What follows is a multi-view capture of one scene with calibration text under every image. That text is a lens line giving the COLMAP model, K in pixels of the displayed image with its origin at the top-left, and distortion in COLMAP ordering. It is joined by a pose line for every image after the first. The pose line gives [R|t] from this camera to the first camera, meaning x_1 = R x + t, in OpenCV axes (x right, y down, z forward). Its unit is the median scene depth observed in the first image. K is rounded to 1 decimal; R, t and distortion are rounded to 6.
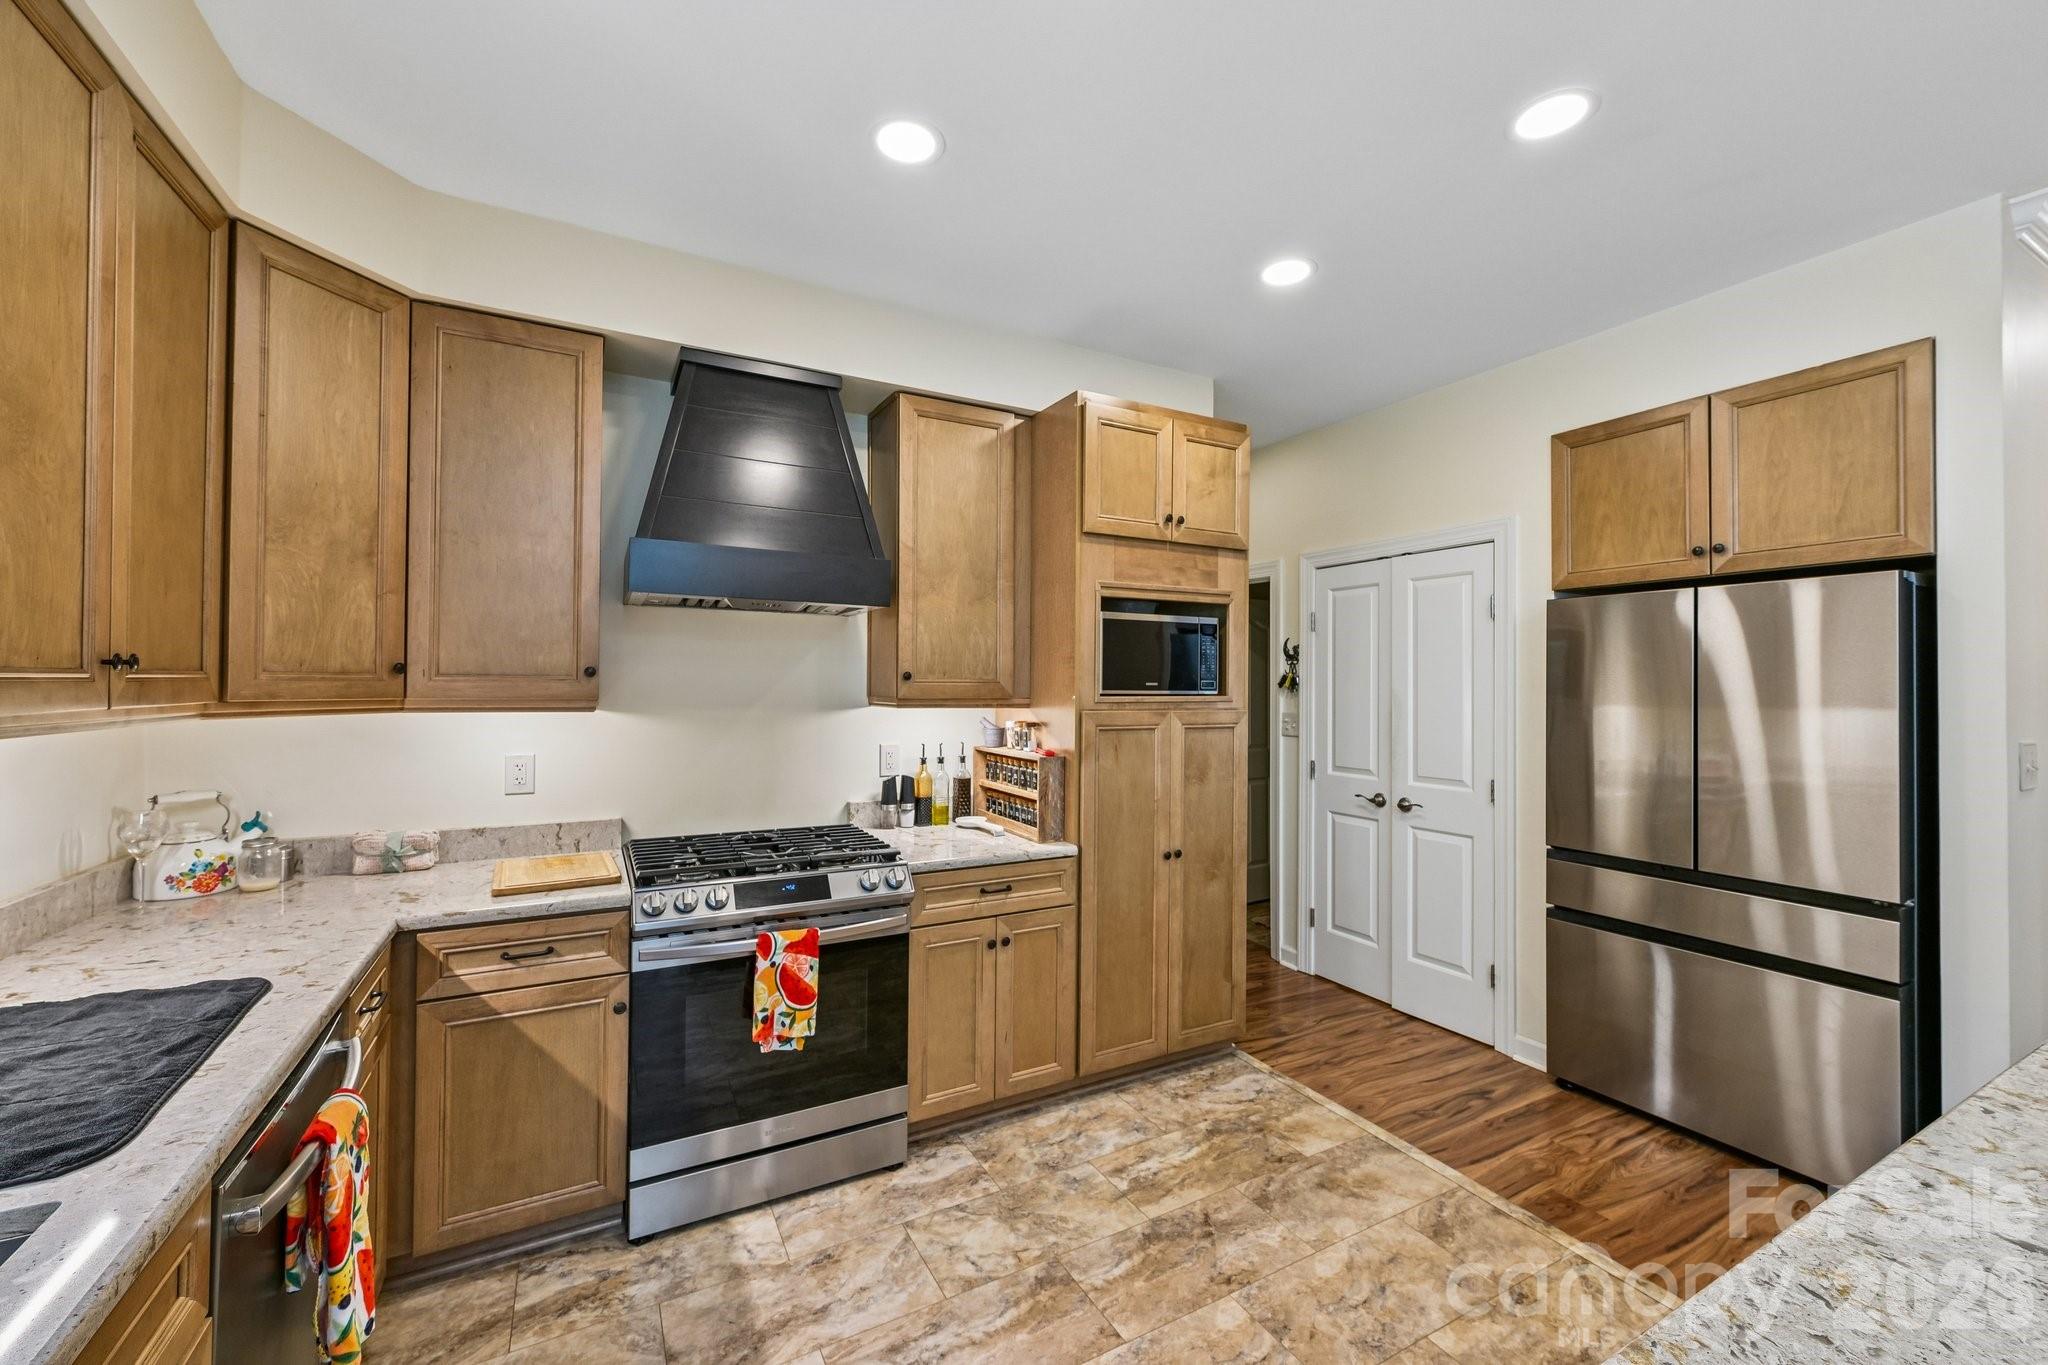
lens RADIAL K [[808.4, 0, 1019.4], [0, 808.4, 679.0], [0, 0, 1]] dist [0.000906, -0.000013]
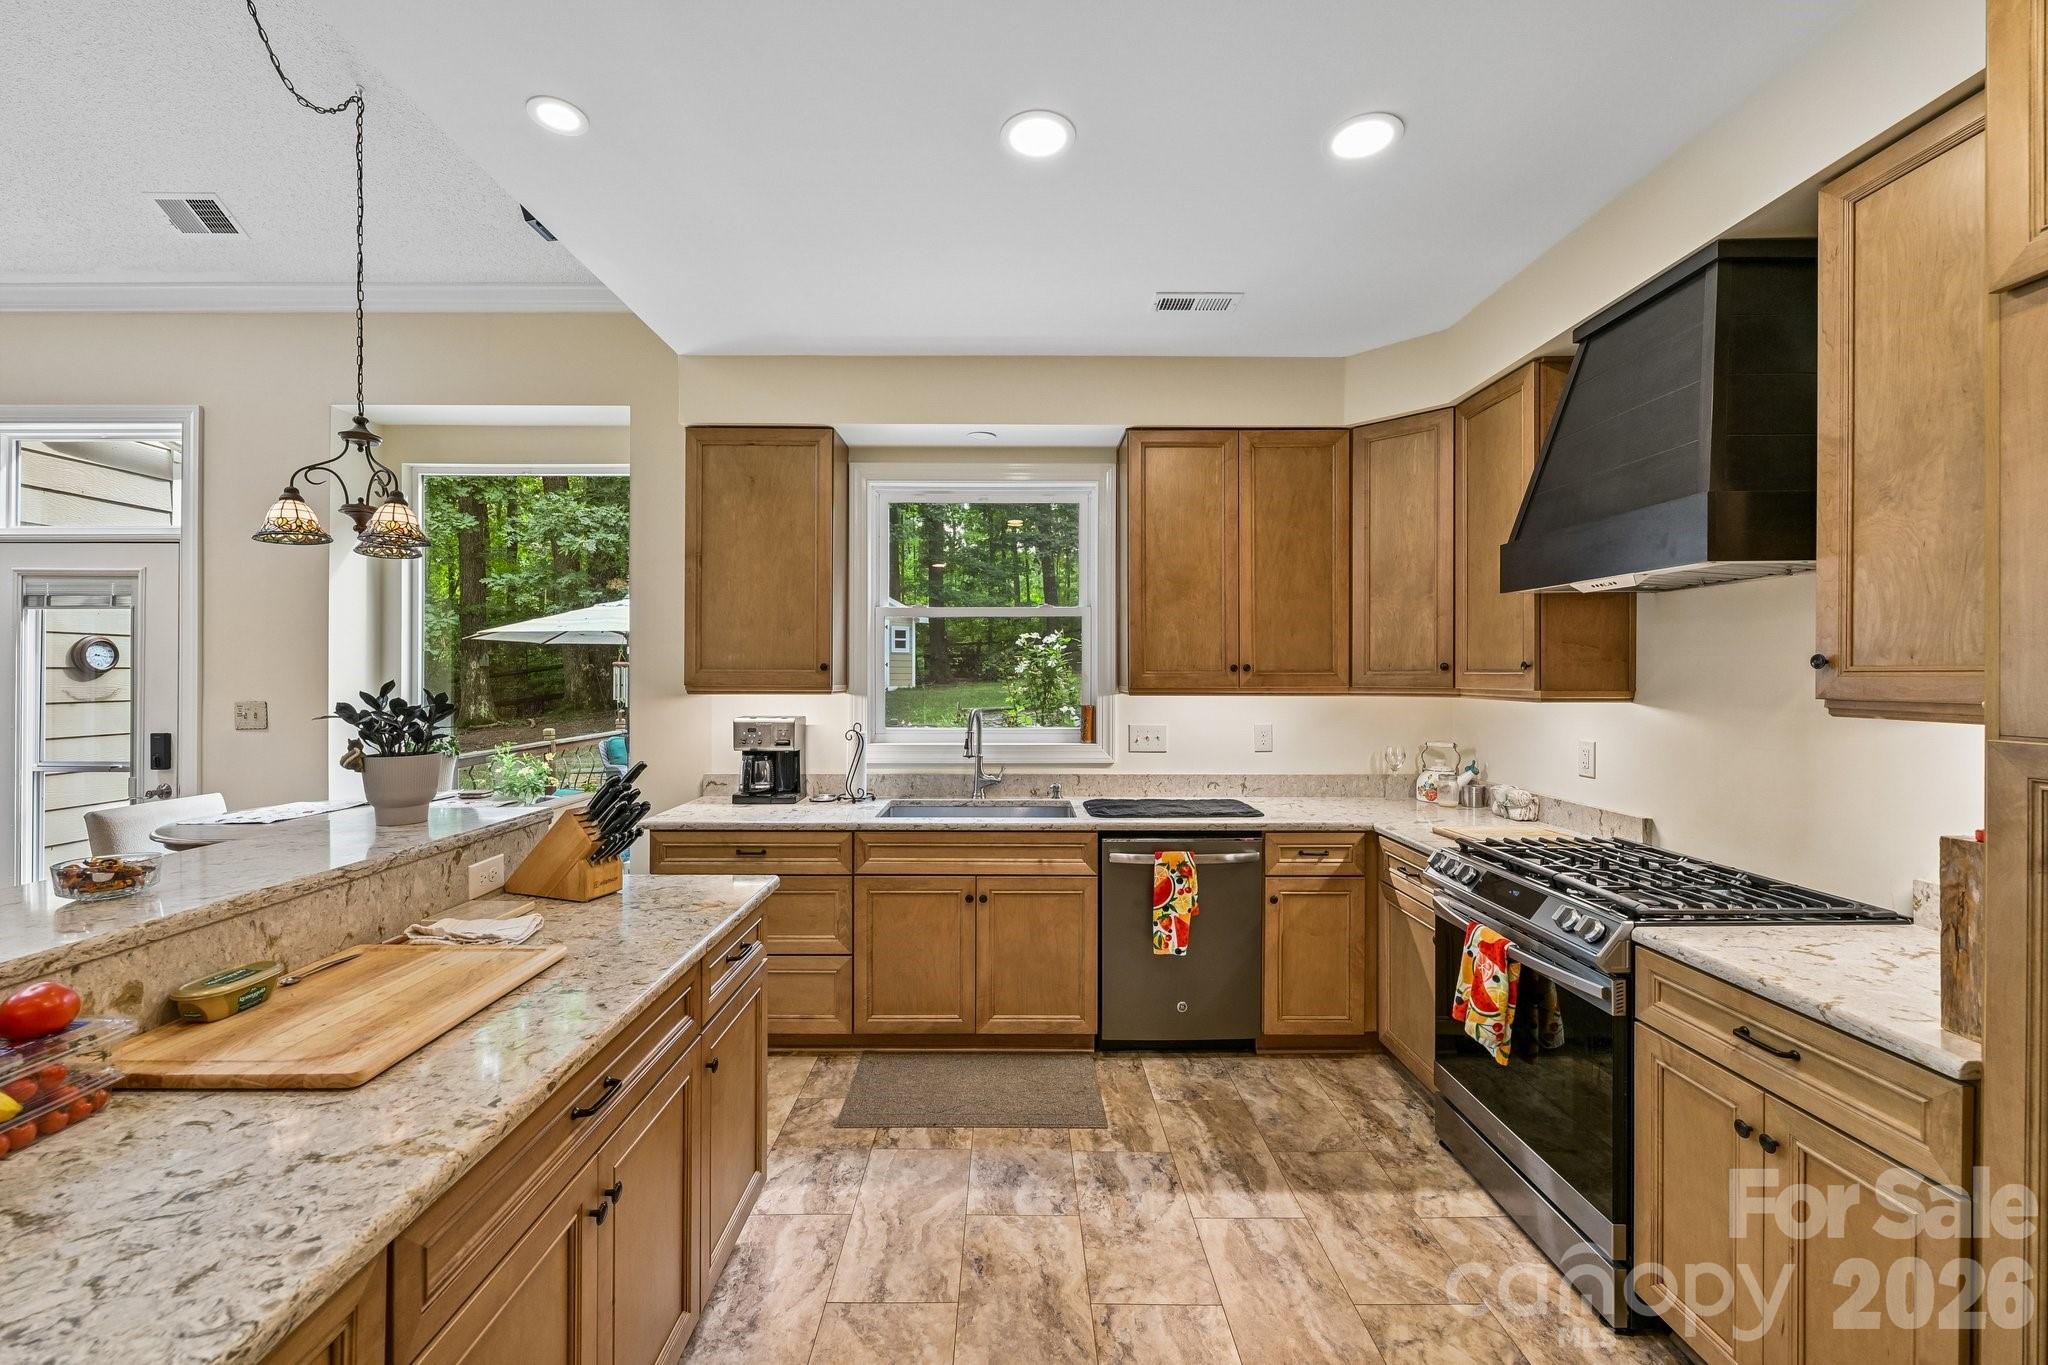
lens RADIAL K [[808.1, 0, 1017.8], [0, 808.1, 678.8], [0, 0, 1]] dist [-0.000794, 0.000000]
pose [[-0.469292, -0.003302, -0.883037, 0.737167], [0.003184, 0.999980, -0.005431, 0.011803], [0.883037, -0.005360, -0.469273, 0.844432]]
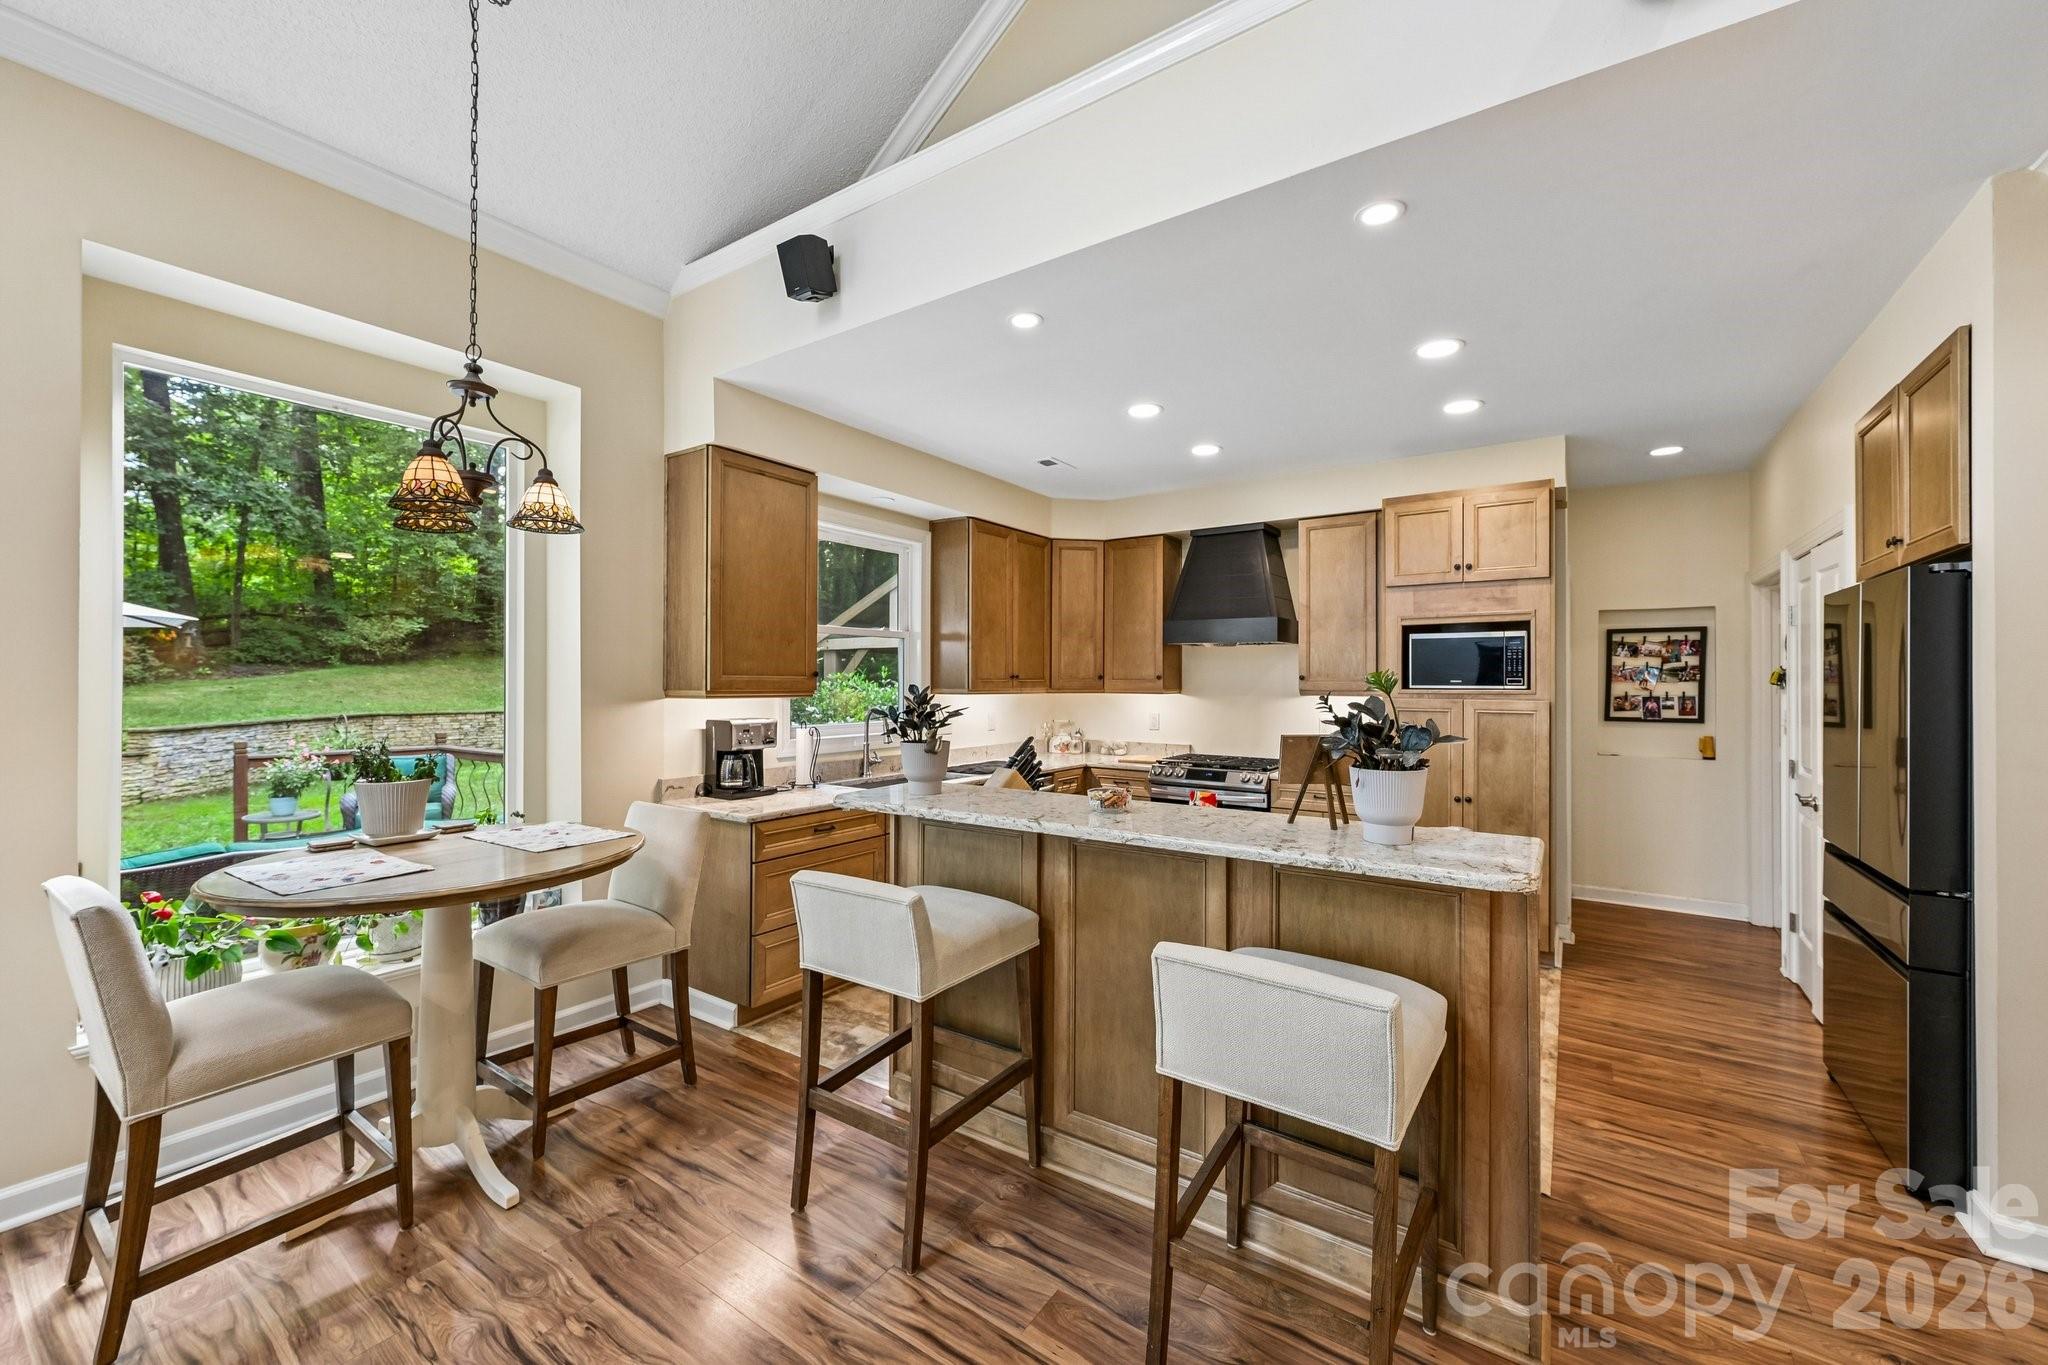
lens RADIAL K [[805.2, 0, 1018.9], [0, 805.2, 679.1], [0, 0, 1]] dist [-0.000156, 0.000087]
pose [[0.457297, -0.008811, -0.889270, 1.298396], [0.007263, 0.999955, -0.006172, 0.006673], [0.889284, -0.003637, 0.457341, -0.420995]]
